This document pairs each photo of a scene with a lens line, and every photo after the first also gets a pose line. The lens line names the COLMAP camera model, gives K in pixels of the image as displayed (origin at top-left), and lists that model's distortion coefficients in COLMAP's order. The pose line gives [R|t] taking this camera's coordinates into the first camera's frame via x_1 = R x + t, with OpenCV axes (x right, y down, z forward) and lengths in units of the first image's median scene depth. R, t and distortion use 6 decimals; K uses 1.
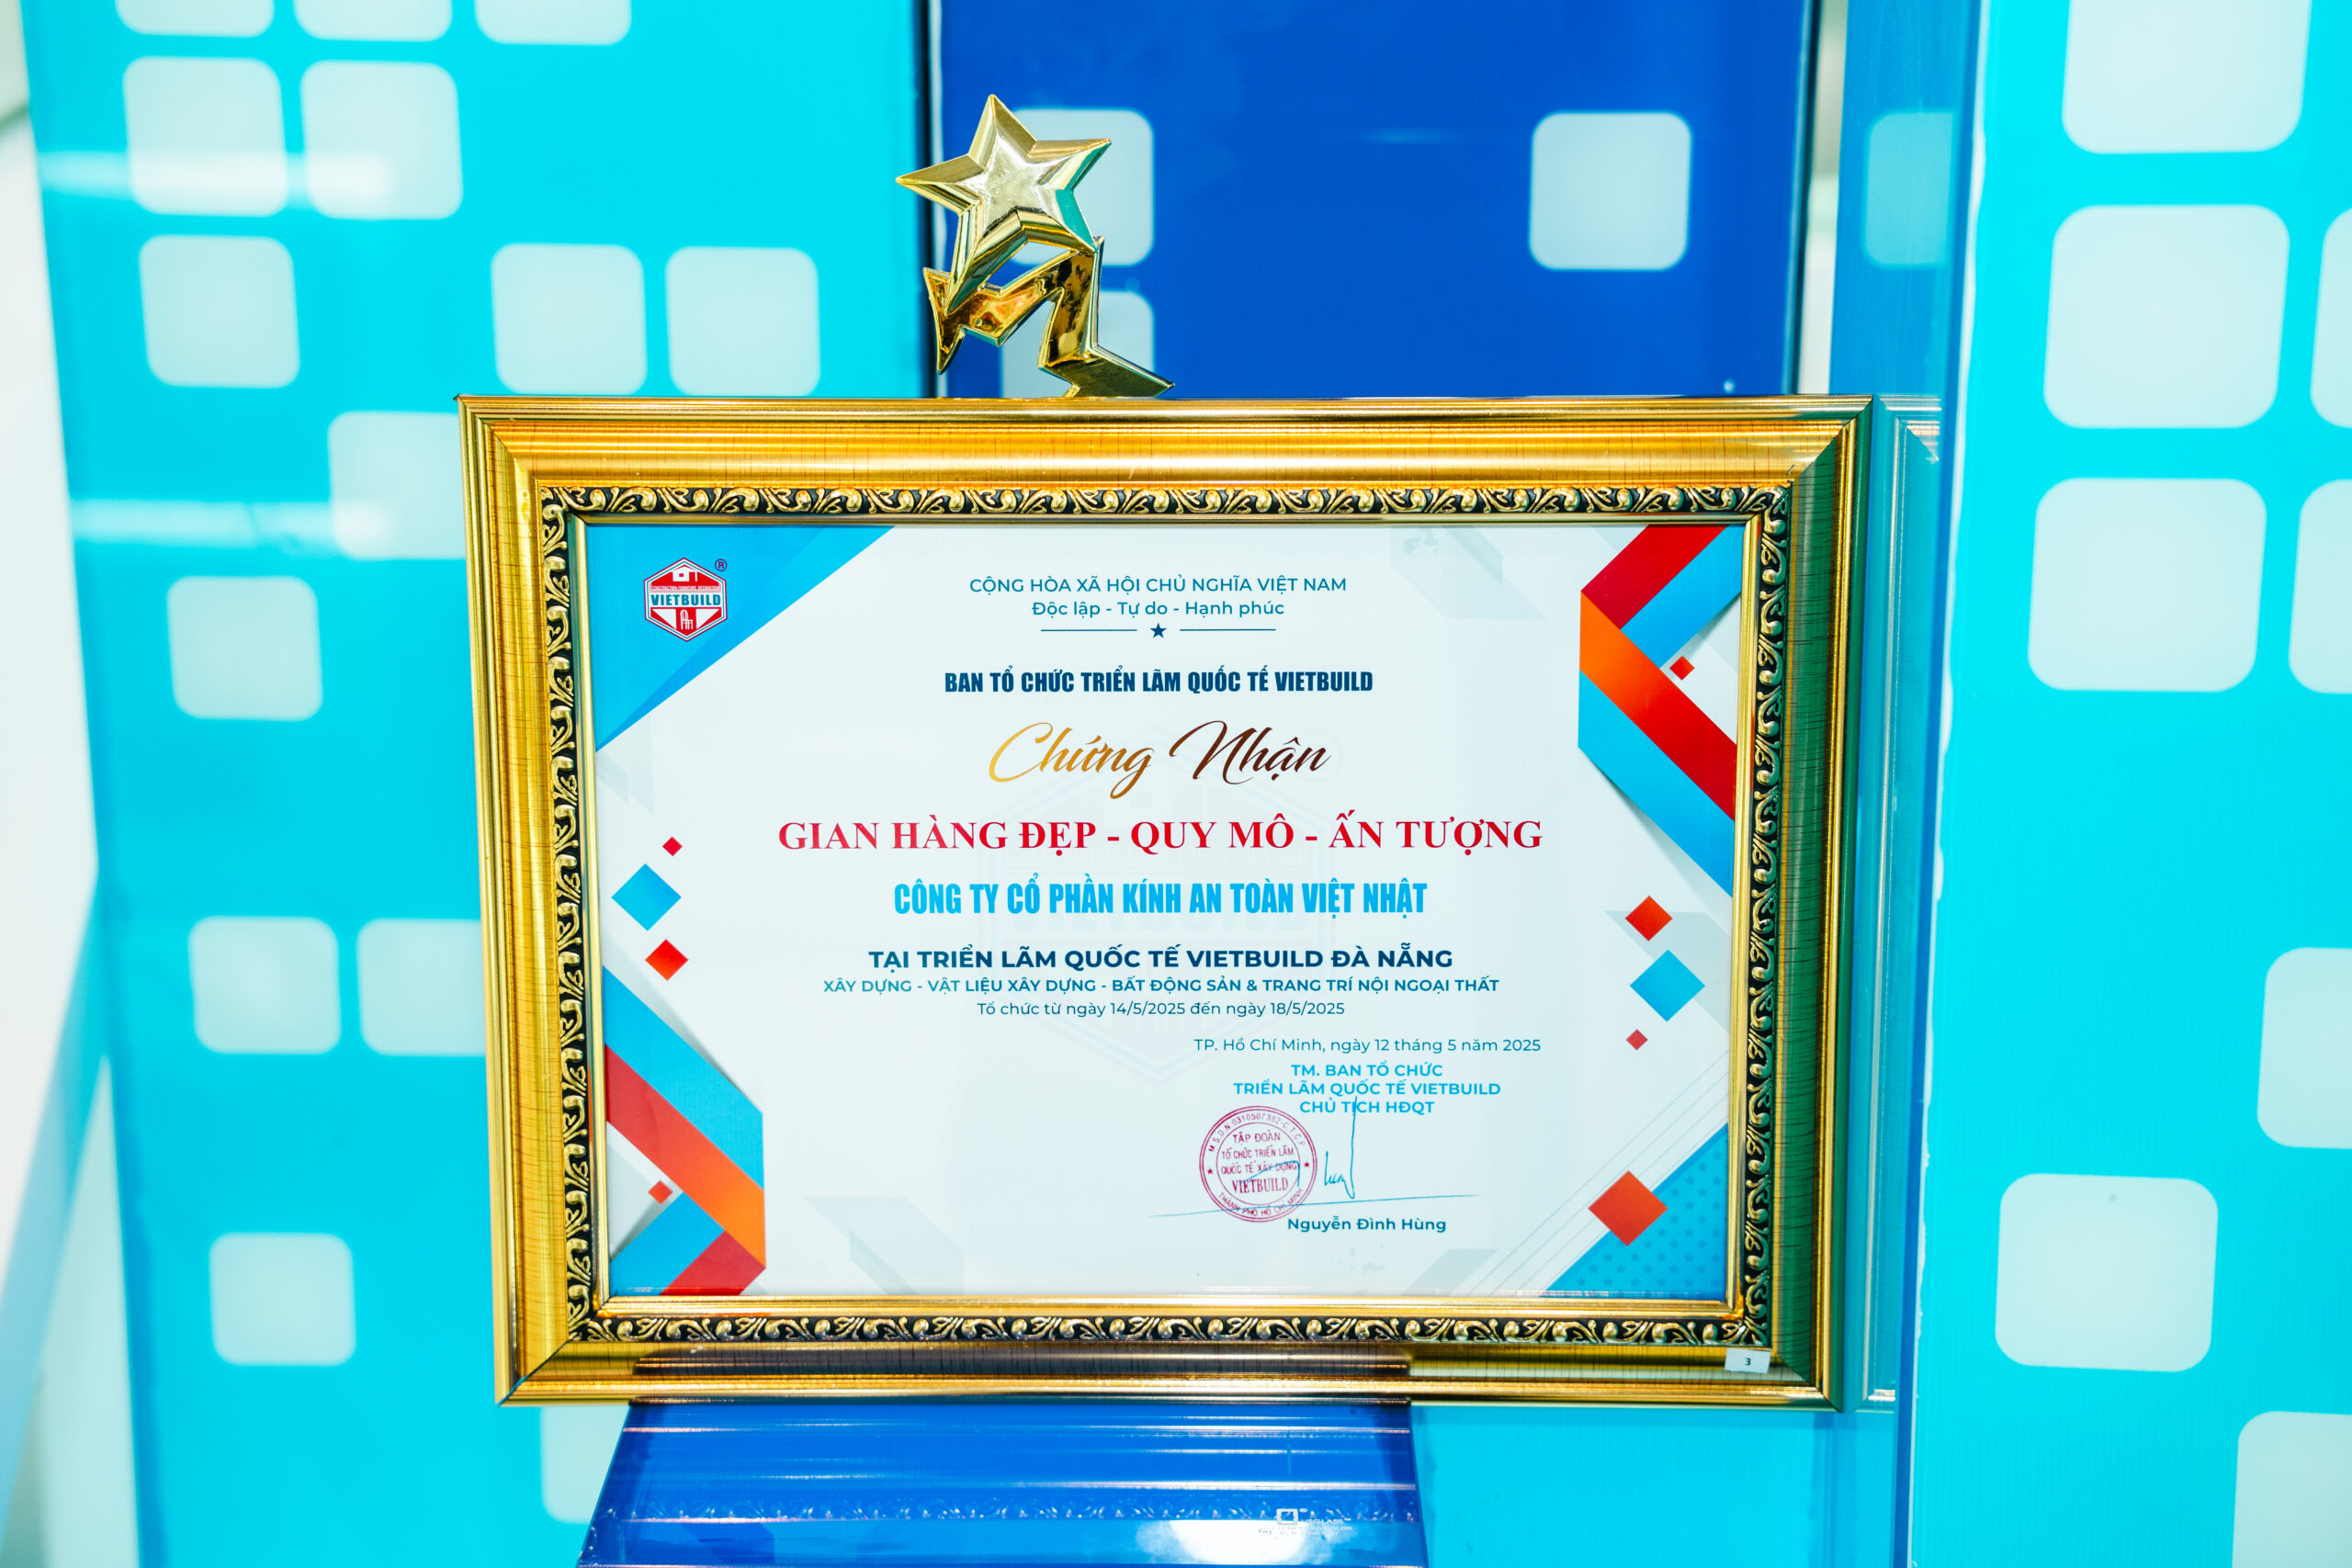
lens RADIAL K [[3935.6, 0, 1162.1], [0, 3935.6, 764.1], [0, 0, 1]] dist [0.134374, 0.000000]
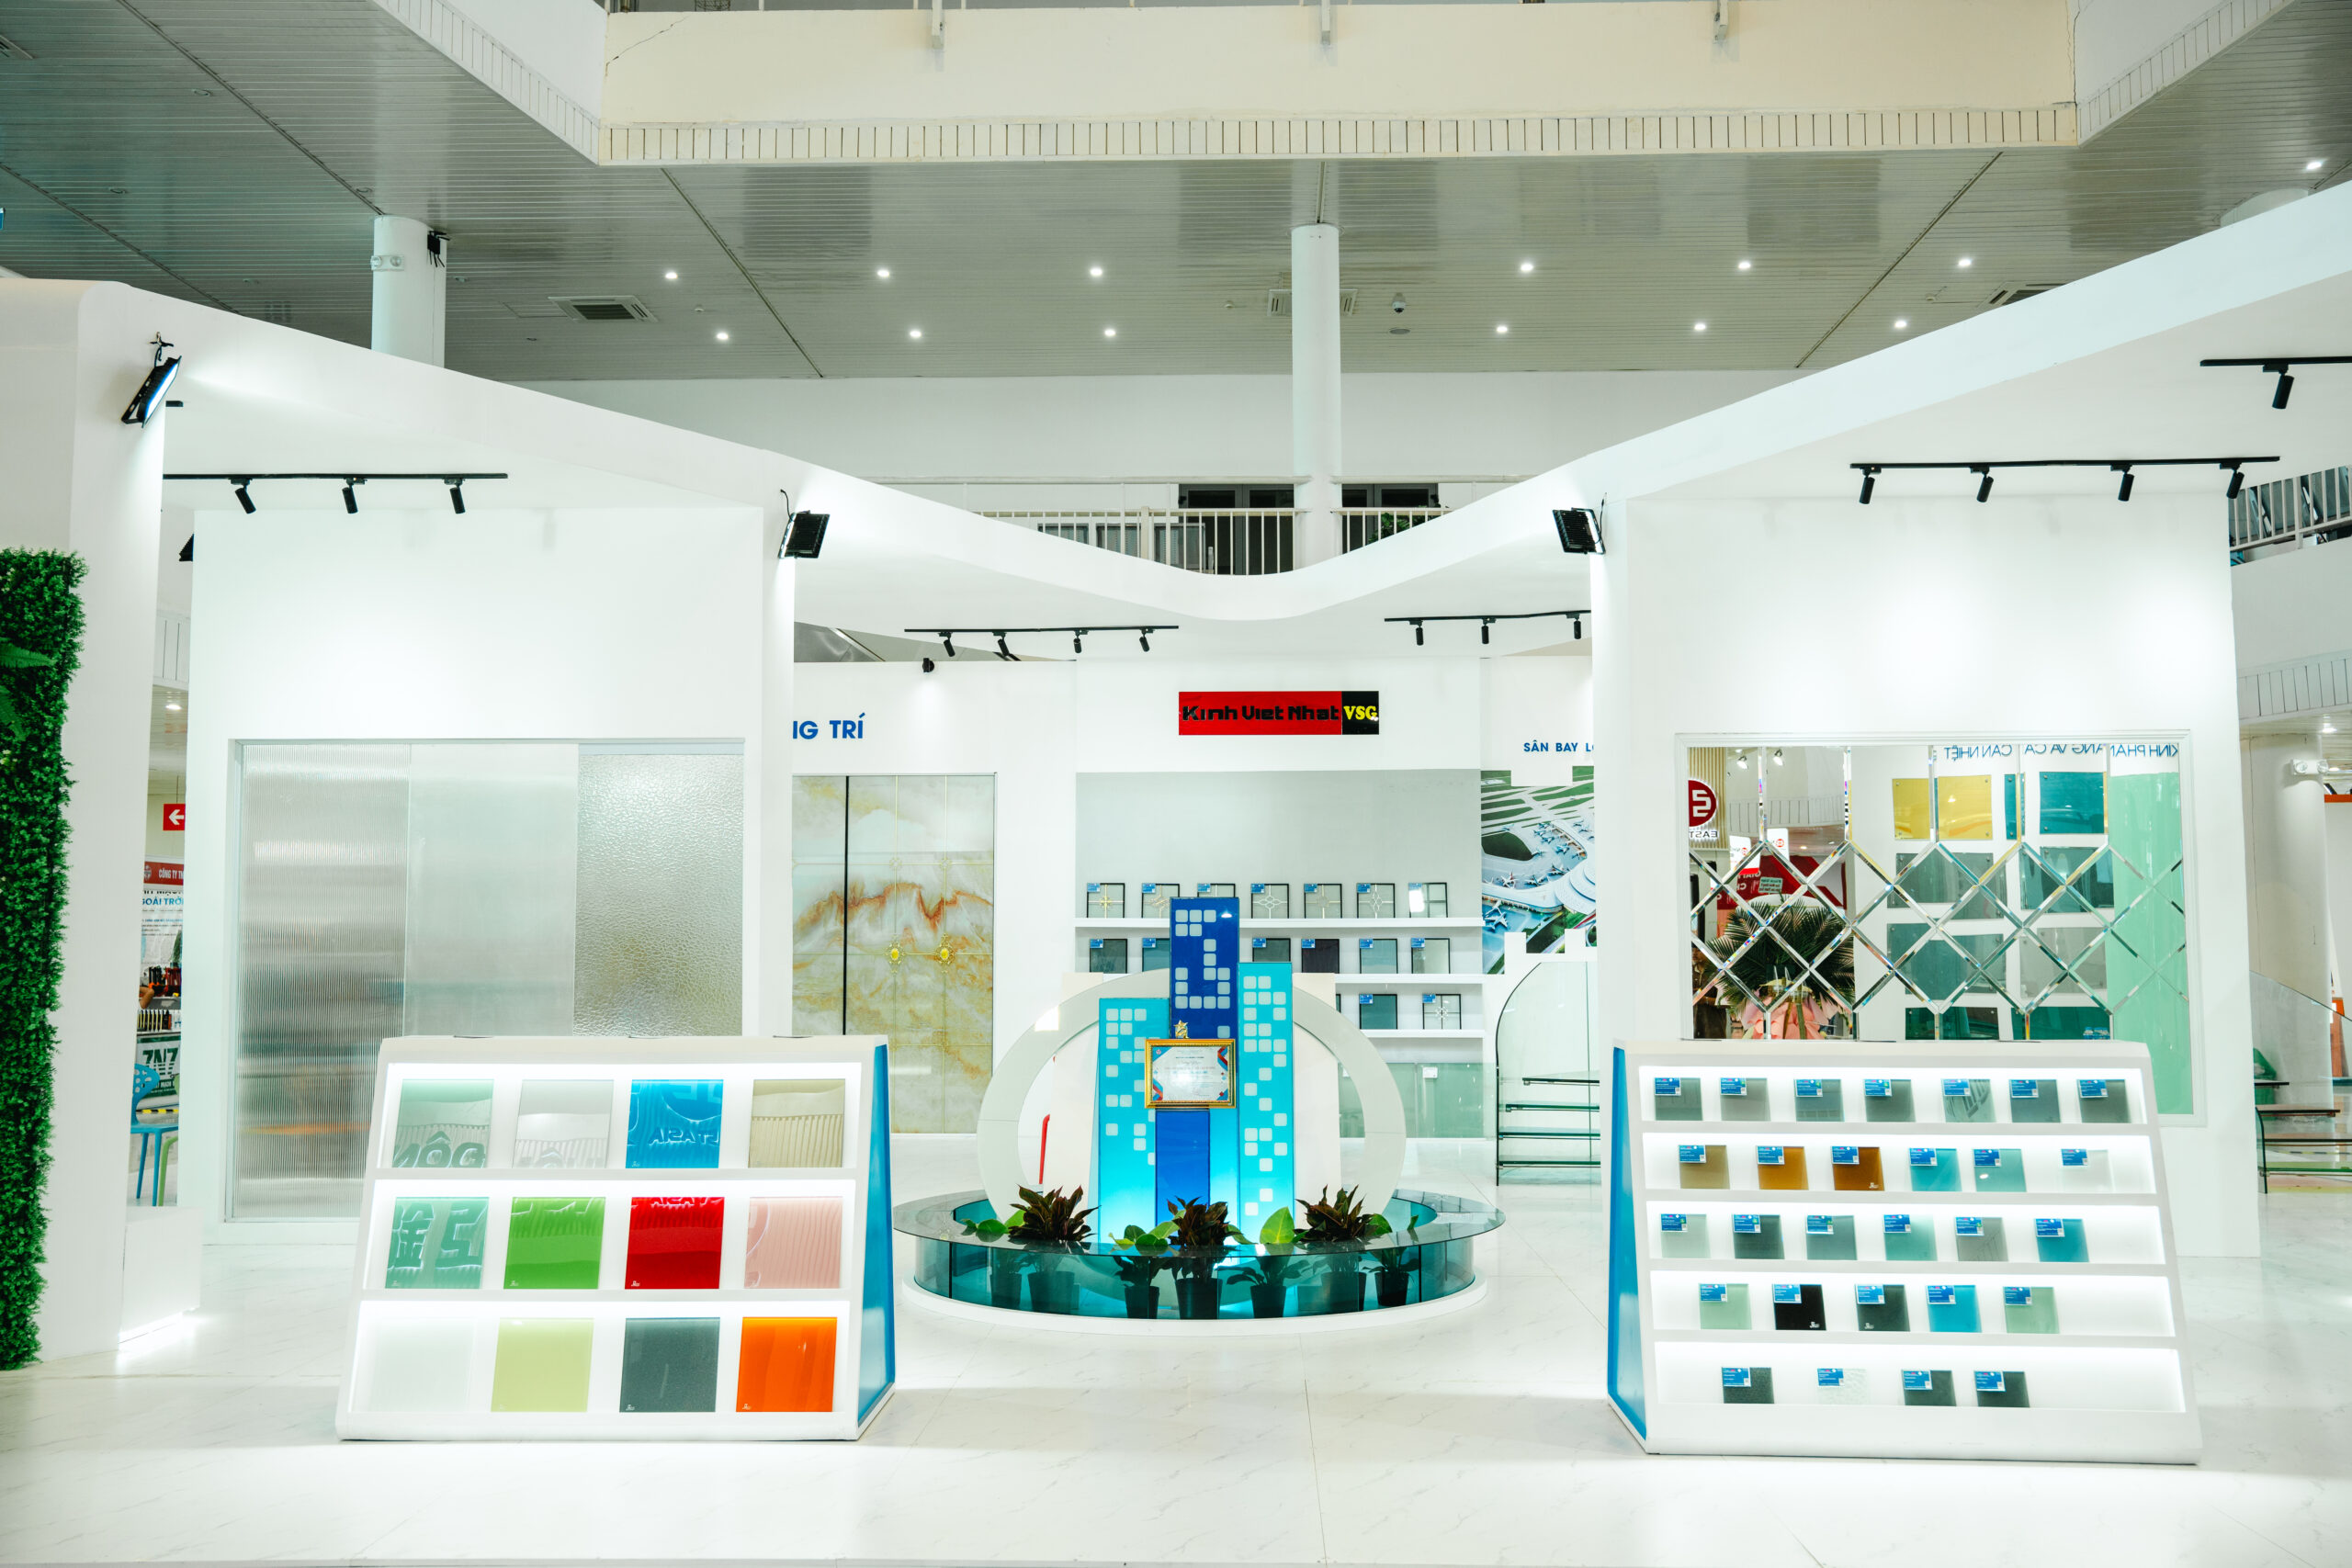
lens RADIAL K [[2199.1, 0, 1170.6], [0, 2199.1, 783.4], [0, 0, 1]] dist [0.031852, 0.000000]
pose [[0.999333, 0.004185, 0.036274, -0.386691], [0.008507, 0.939387, -0.342753, 1.860926], [-0.035509, 0.342833, 0.938725, -7.197570]]
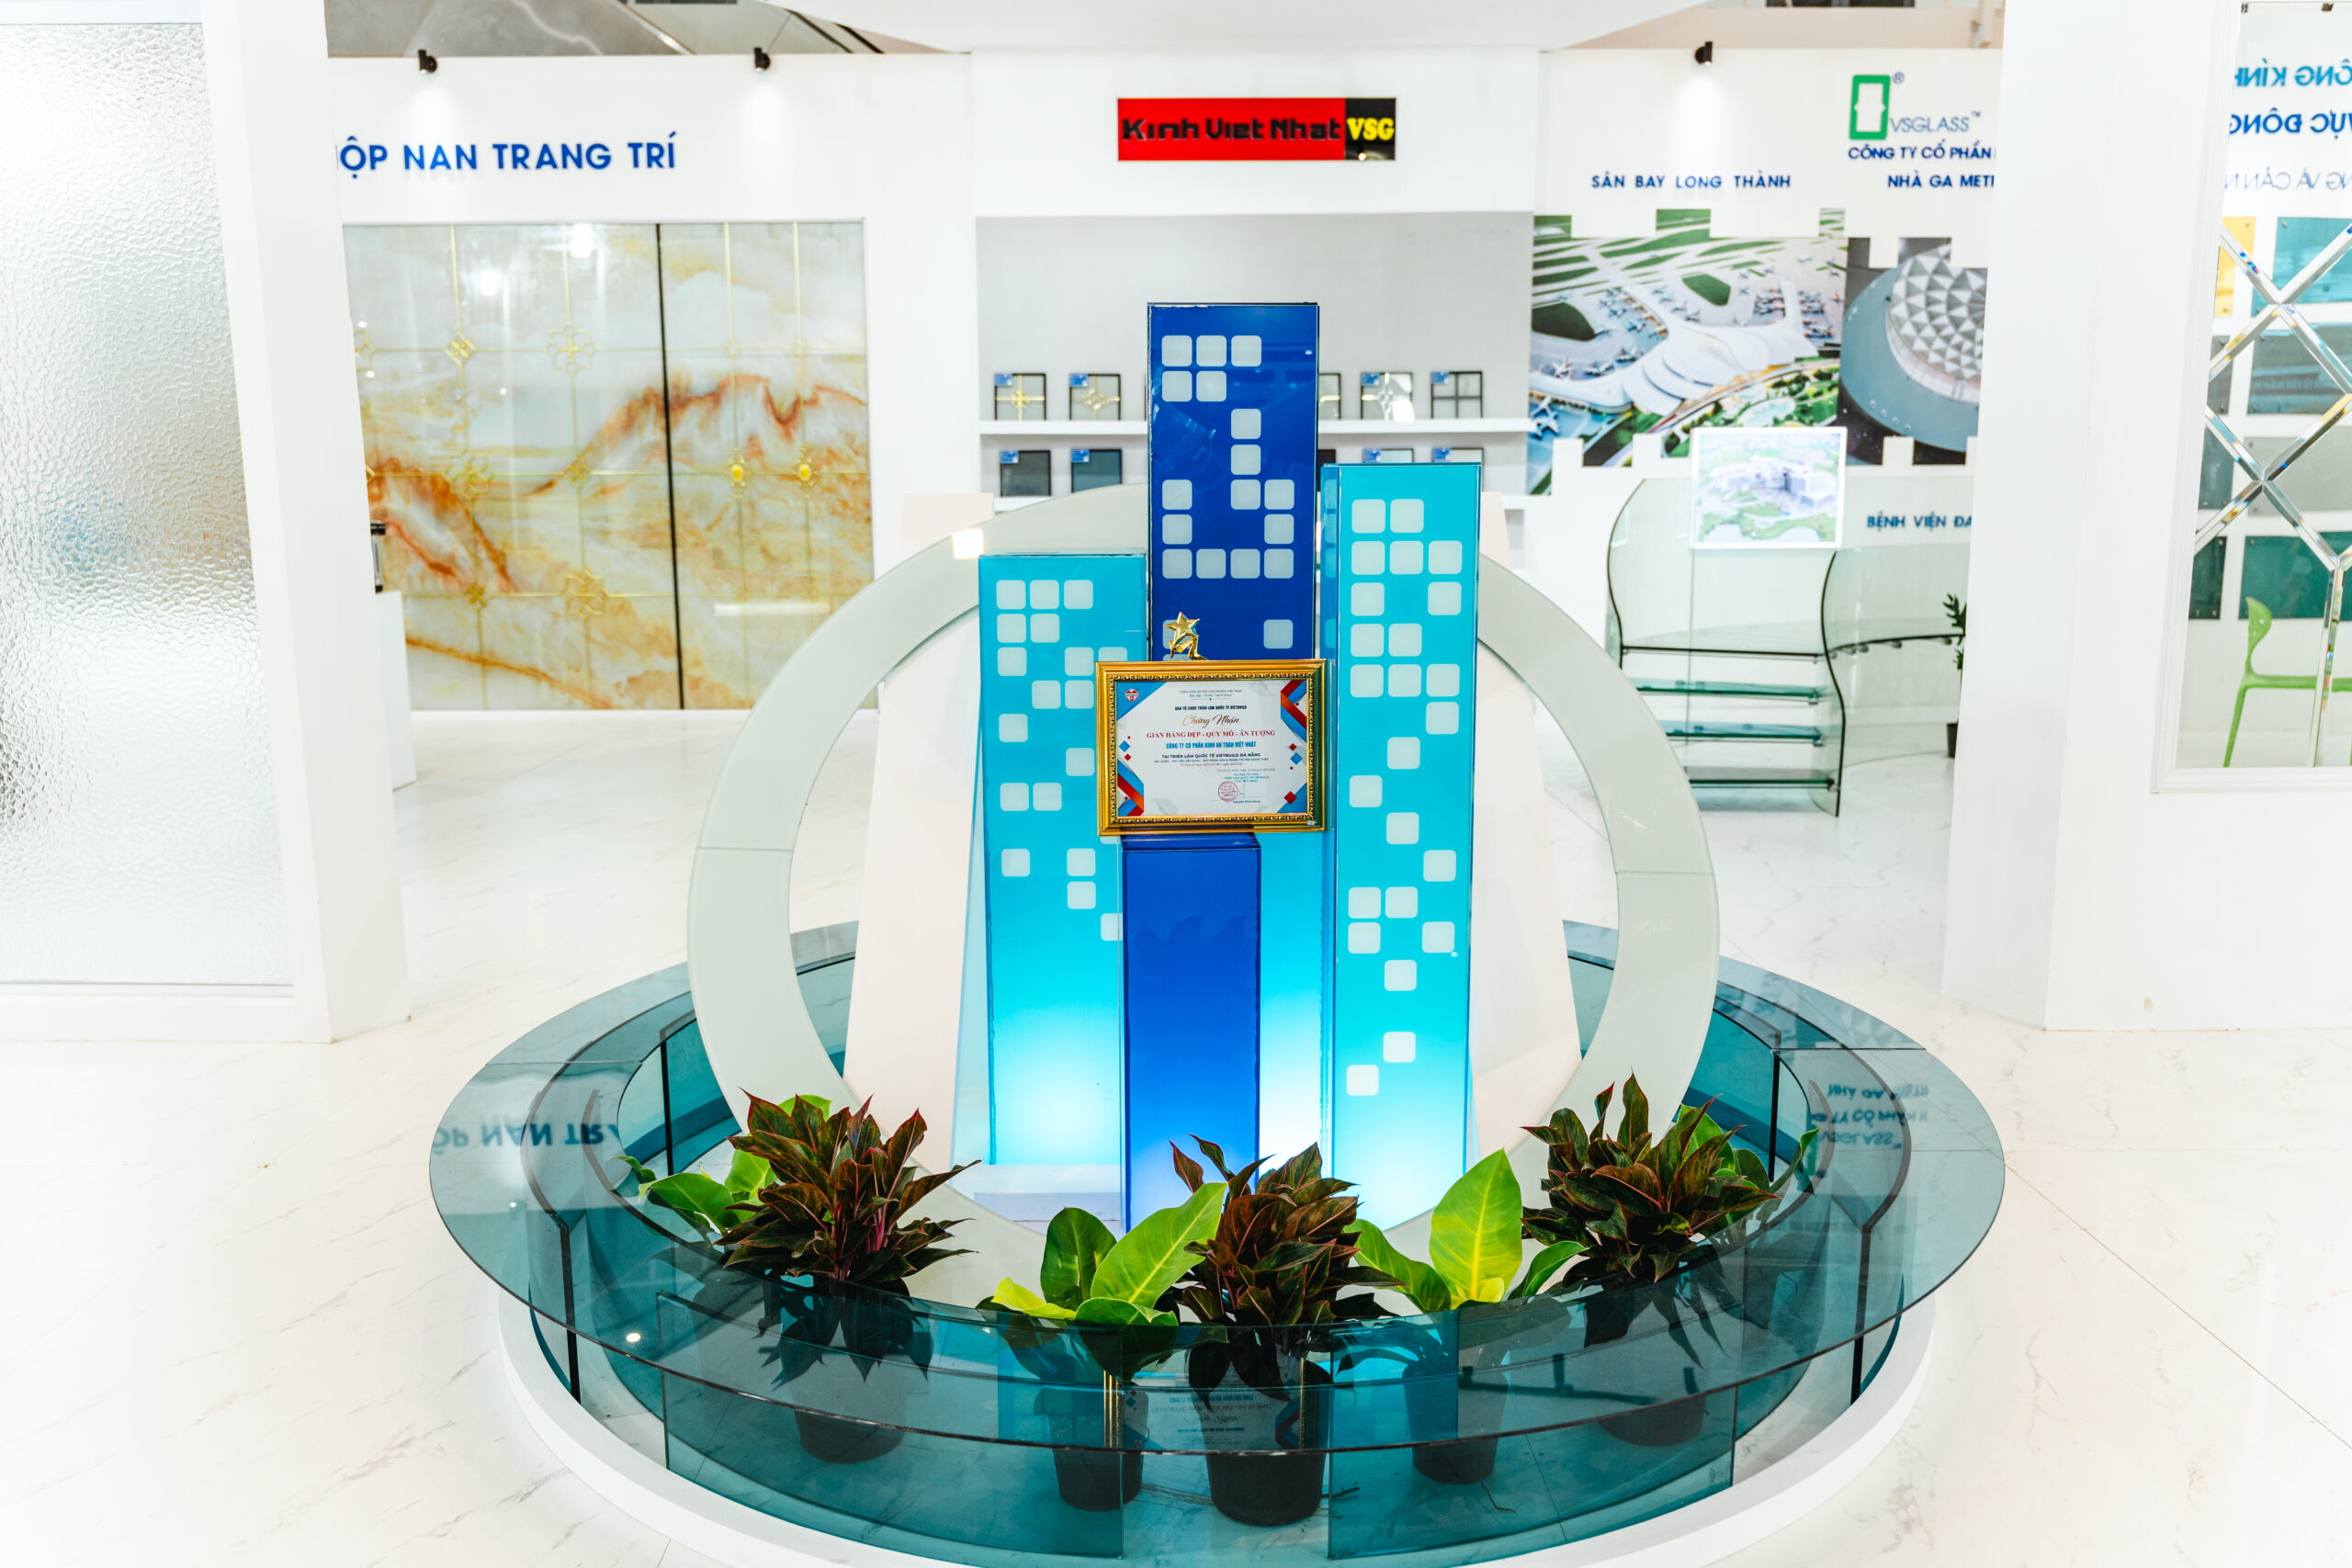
lens RADIAL K [[1798.0, 0, 1175.7], [0, 1798.0, 800.2], [0, 0, 1]] dist [-0.016318, 0.016954]
pose [[0.996511, -0.017821, 0.081538, -0.275712], [0.025687, 0.995004, -0.096471, 0.375941], [-0.079411, 0.098228, 0.991990, -1.672284]]
